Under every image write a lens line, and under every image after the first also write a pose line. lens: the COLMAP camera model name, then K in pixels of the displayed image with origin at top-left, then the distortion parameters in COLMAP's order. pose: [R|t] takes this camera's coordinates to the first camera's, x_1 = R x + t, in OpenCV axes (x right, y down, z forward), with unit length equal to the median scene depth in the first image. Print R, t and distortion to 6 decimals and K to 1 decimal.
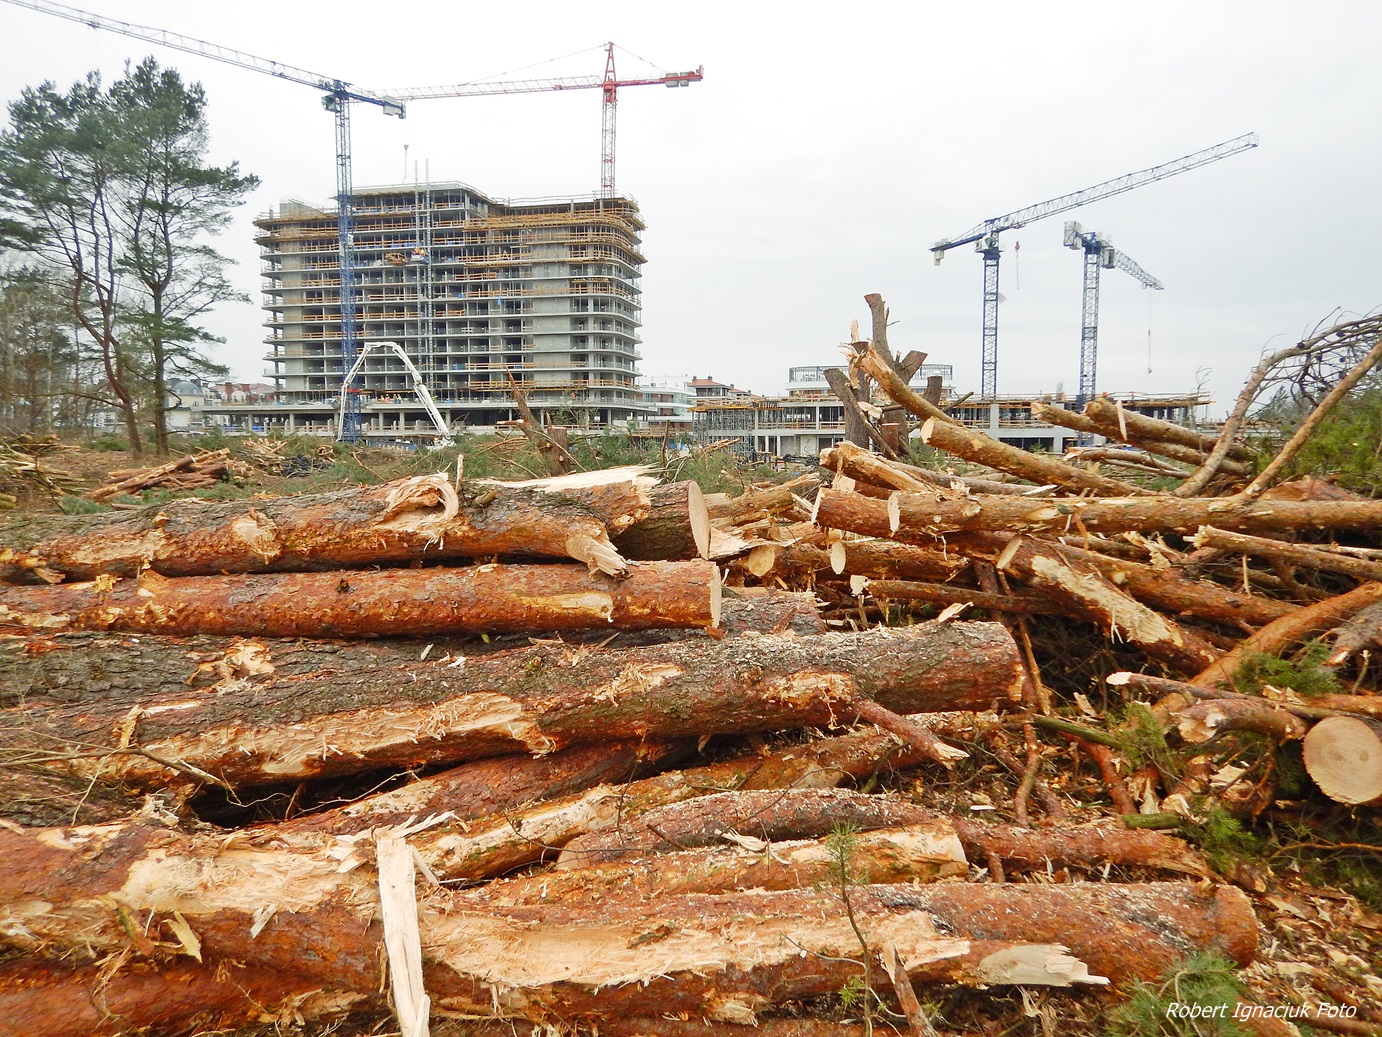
lens RADIAL K [[989.9, 0, 674.7], [0, 989.9, 527.6], [0, 0, 1]] dist [0.005472, -0.004702]
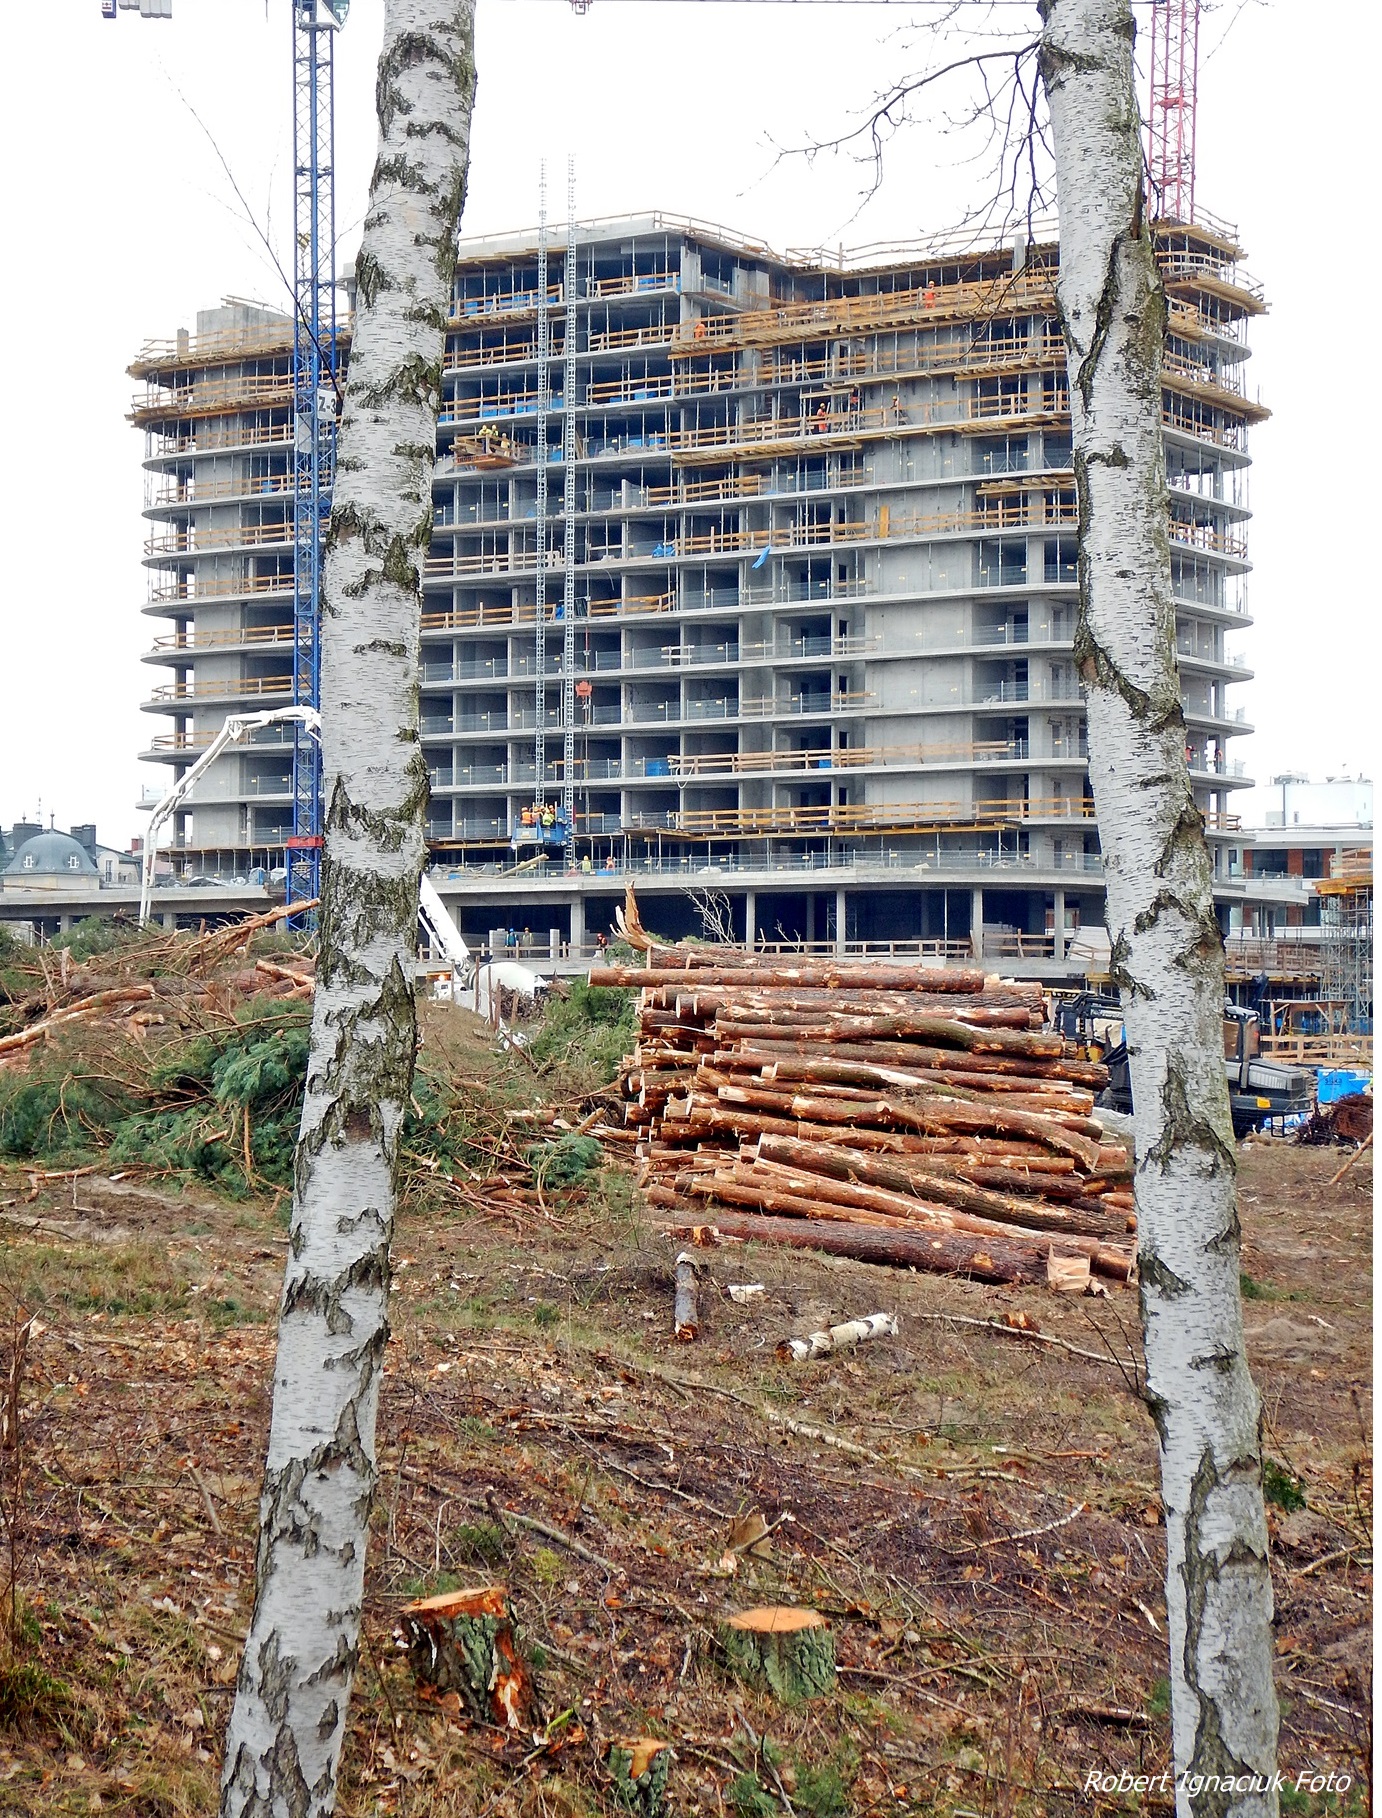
lens RADIAL K [[3627.4, 0, 696.3], [0, 3627.4, 857.7], [0, 0, 1]] dist [-0.001316, 0.000000]
pose [[0.934794, -0.011660, -0.354998, 0.217776], [-0.038942, 0.990071, -0.135065, 0.025695], [0.353048, 0.140083, 0.925059, -0.081718]]
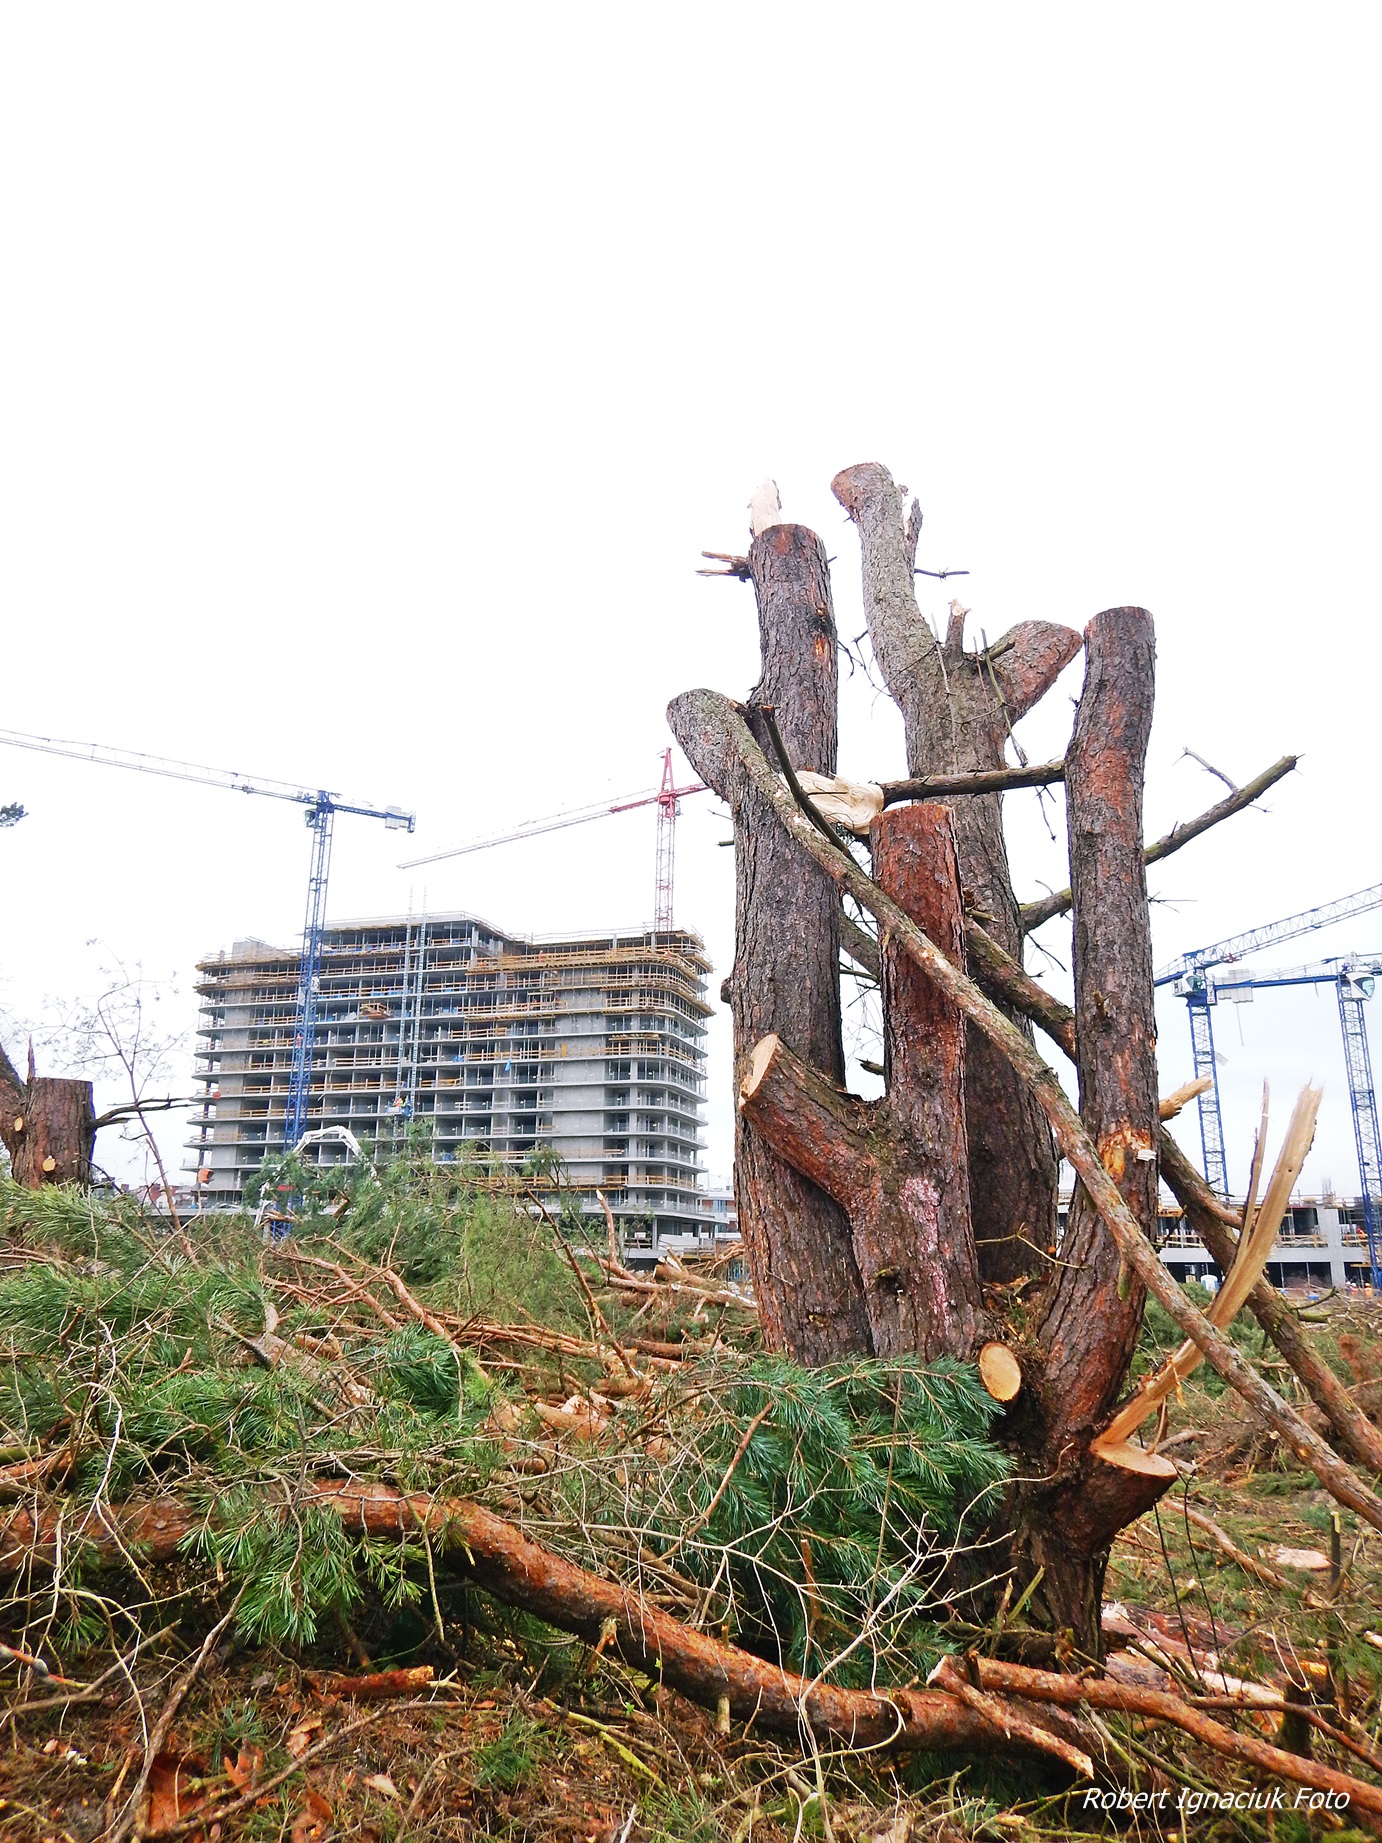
lens RADIAL K [[1320.1, 0, 684.0], [0, 1320.1, 909.9], [0, 0, 1]] dist [0.005472, -0.004702]
pose [[0.997664, -0.009686, -0.067622, 0.016961], [-0.014643, 0.936567, -0.350184, 0.000597], [0.066725, 0.350356, 0.934237, 0.067462]]
